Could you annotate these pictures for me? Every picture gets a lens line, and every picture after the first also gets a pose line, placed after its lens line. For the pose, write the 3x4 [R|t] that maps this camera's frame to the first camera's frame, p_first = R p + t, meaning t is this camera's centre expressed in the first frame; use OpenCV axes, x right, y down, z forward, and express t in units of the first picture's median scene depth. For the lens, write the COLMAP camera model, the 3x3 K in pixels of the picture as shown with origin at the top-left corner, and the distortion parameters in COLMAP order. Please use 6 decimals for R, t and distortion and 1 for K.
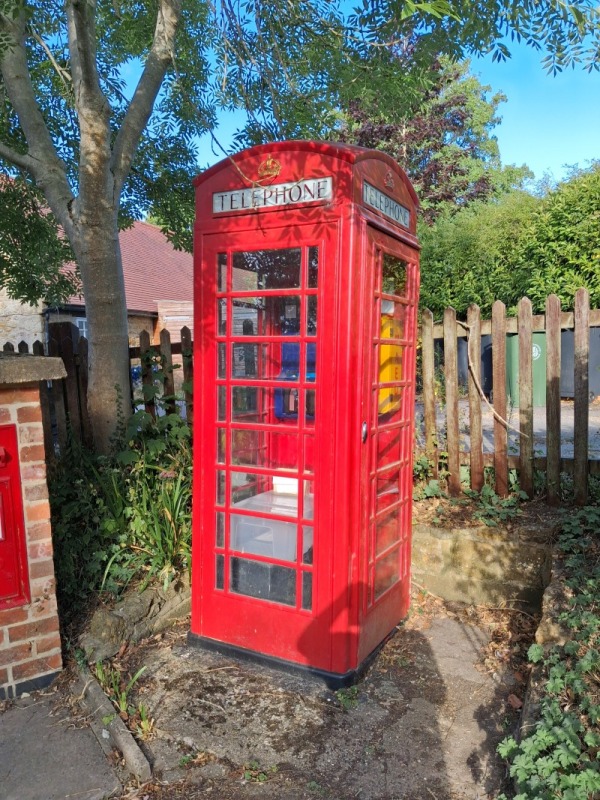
lens RADIAL K [[617.6, 0, 278.6], [0, 617.6, 413.0], [0, 0, 1]] dist [0.040420, -0.041284]
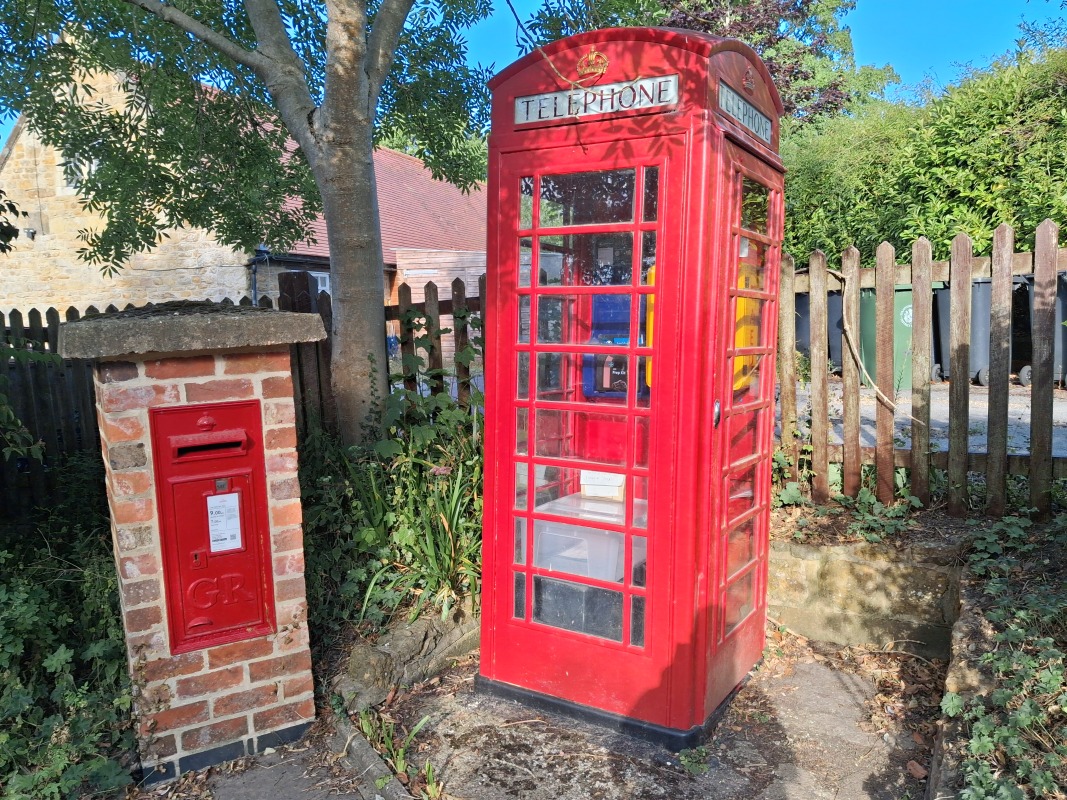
lens RADIAL K [[823.7, 0, 524.6], [0, 823.7, 408.6], [0, 0, 1]] dist [0.040420, -0.041284]
pose [[0.999541, 0.006358, -0.029626, -0.053170], [-0.006058, 0.999930, 0.010203, 0.013313], [0.029689, -0.010019, 0.999509, -0.013253]]
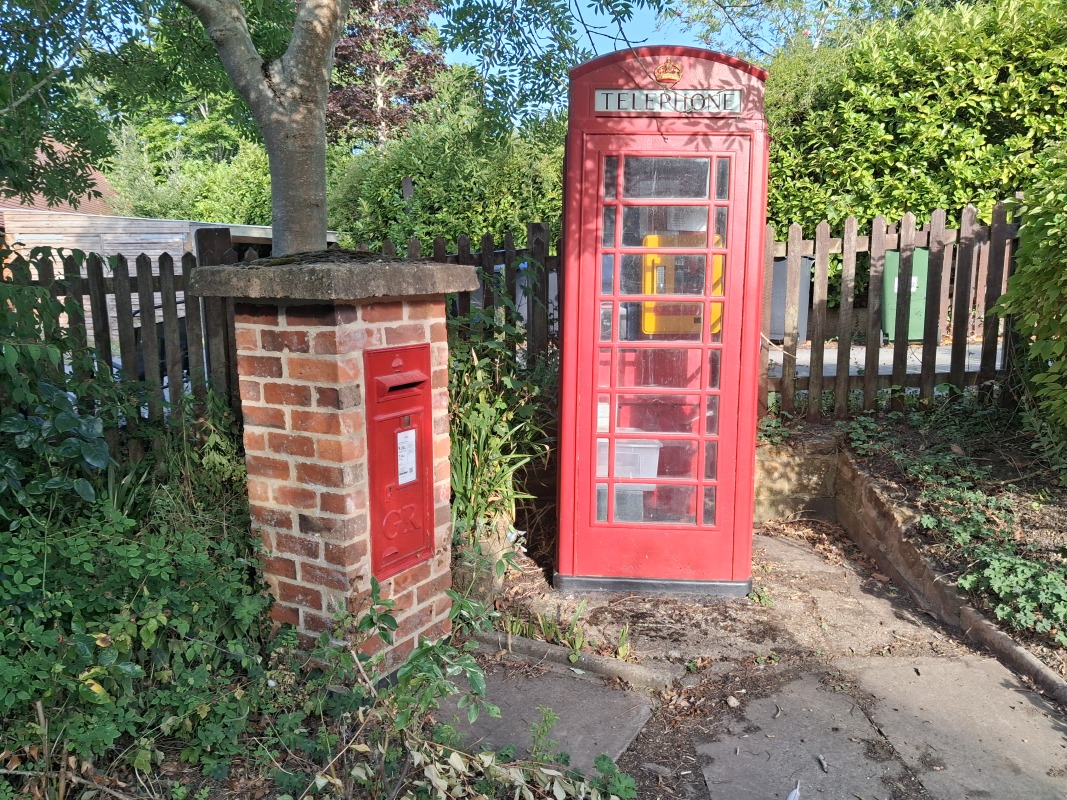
lens RADIAL K [[823.7, 0, 531.4], [0, 823.7, 410.9], [0, 0, 1]] dist [0.040420, -0.041284]
pose [[0.896285, -0.051875, 0.440434, -0.653593], [0.036240, 0.998381, 0.043842, 0.053617], [-0.441995, -0.023334, 0.896714, -0.054061]]
